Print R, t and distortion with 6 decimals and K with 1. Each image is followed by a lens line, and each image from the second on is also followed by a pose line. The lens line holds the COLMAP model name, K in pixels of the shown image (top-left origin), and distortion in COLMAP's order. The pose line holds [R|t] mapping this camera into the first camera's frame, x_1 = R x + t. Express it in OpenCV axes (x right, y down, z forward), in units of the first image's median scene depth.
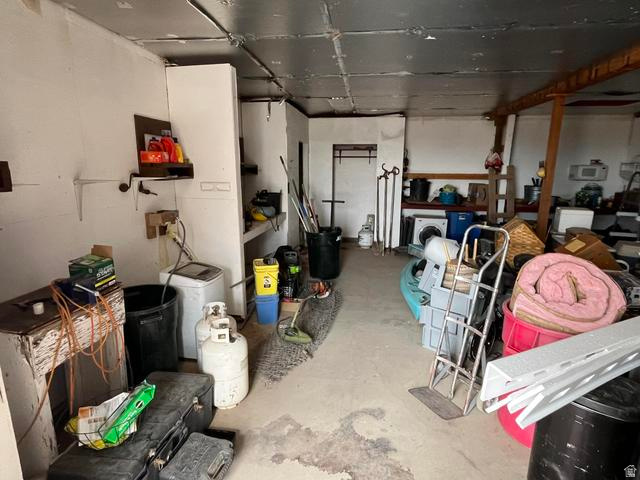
lens RADIAL K [[349.3, 0, 316.4], [0, 349.3, 236.5], [0, 0, 1]] dist [-0.004976, 0.000365]
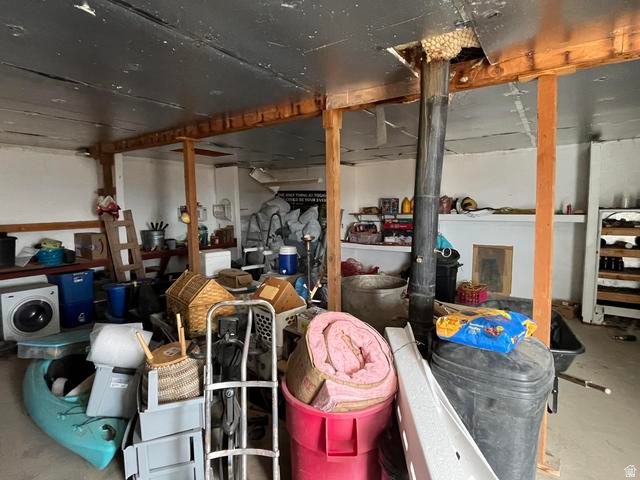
lens RADIAL K [[349.3, 0, 316.4], [0, 349.3, 236.5], [0, 0, 1]] dist [-0.004976, 0.000365]
pose [[0.429636, -0.095127, 0.897978, -0.031300], [0.195719, 0.980607, 0.010238, -0.053338], [-0.881537, 0.171353, 0.439922, 0.202195]]
